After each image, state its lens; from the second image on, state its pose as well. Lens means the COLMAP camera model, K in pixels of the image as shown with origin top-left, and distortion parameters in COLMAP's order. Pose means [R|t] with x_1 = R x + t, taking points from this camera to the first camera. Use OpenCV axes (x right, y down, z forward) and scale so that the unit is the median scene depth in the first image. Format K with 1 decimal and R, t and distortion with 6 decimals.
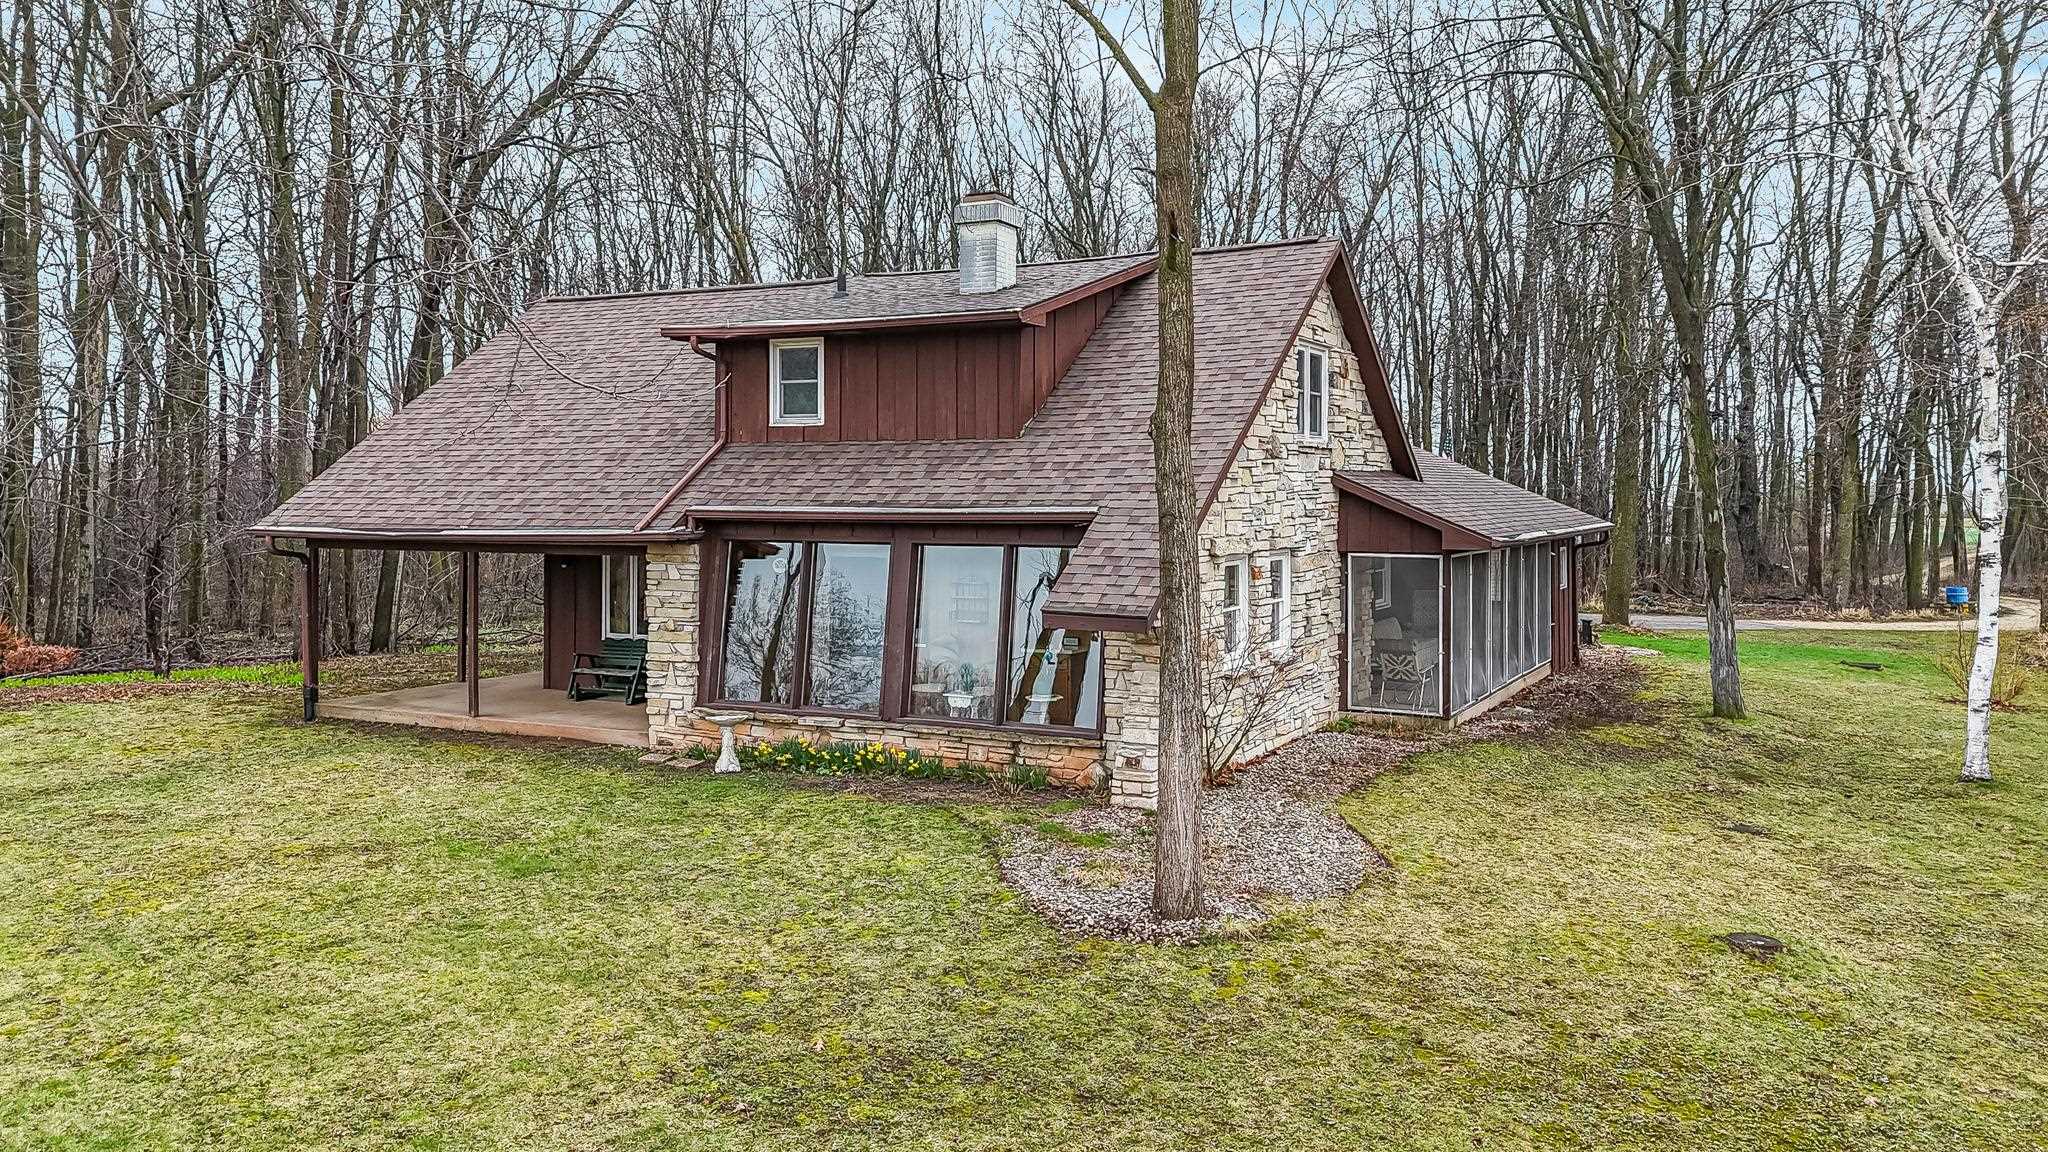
lens RADIAL K [[1522.4, 0, 1024.0], [0, 1522.4, 576.0], [0, 0, 1]] dist [0.084466, -0.073957]
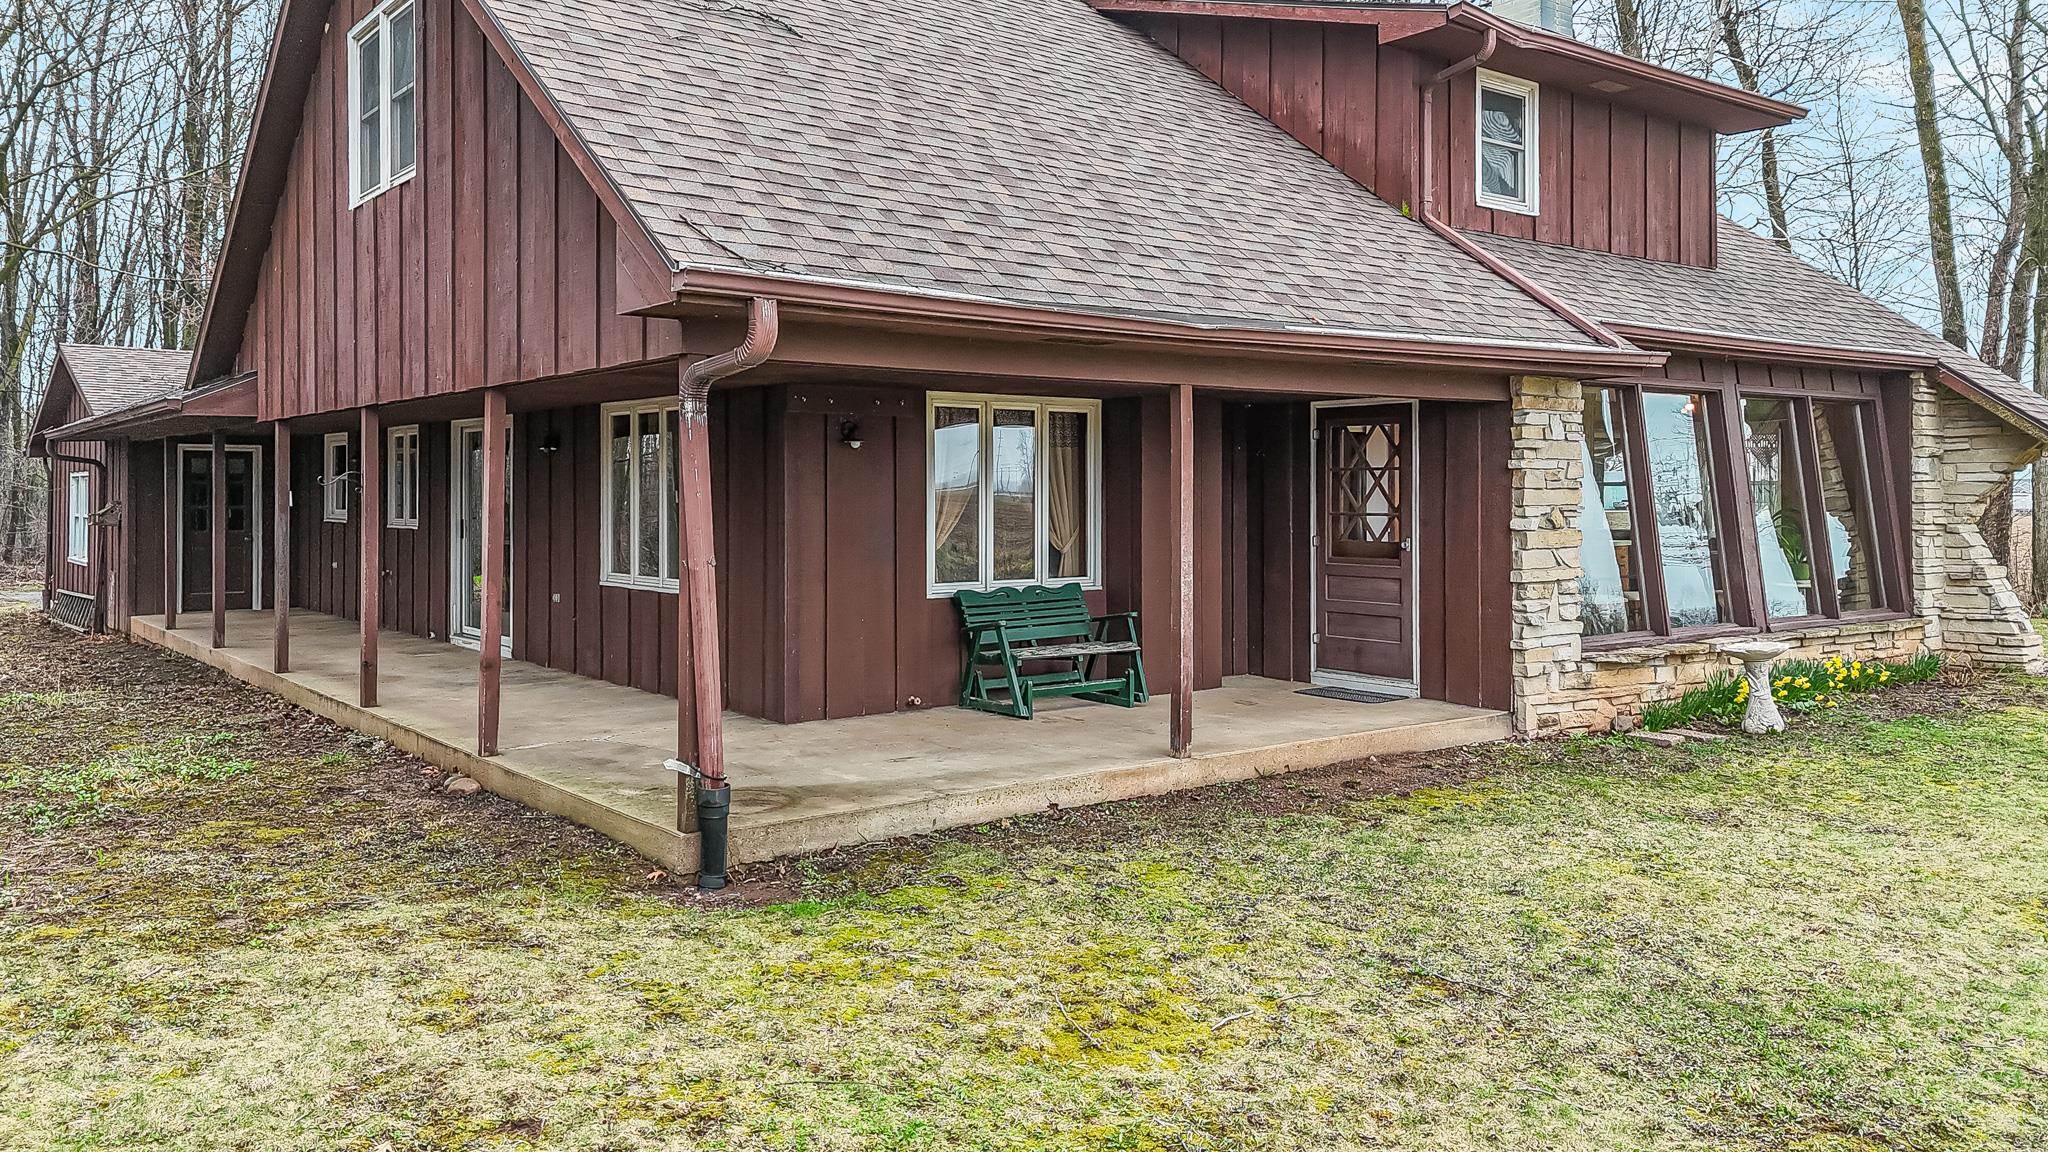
lens RADIAL K [[1519.0, 0, 1026.9], [0, 1519.0, 487.8], [0, 0, 1]] dist [0.035787, -0.002441]
pose [[0.397446, -0.005005, 0.917612, -0.817090], [0.033095, 0.999413, -0.008883, 0.018663], [-0.917029, 0.033899, 0.397378, 0.923760]]
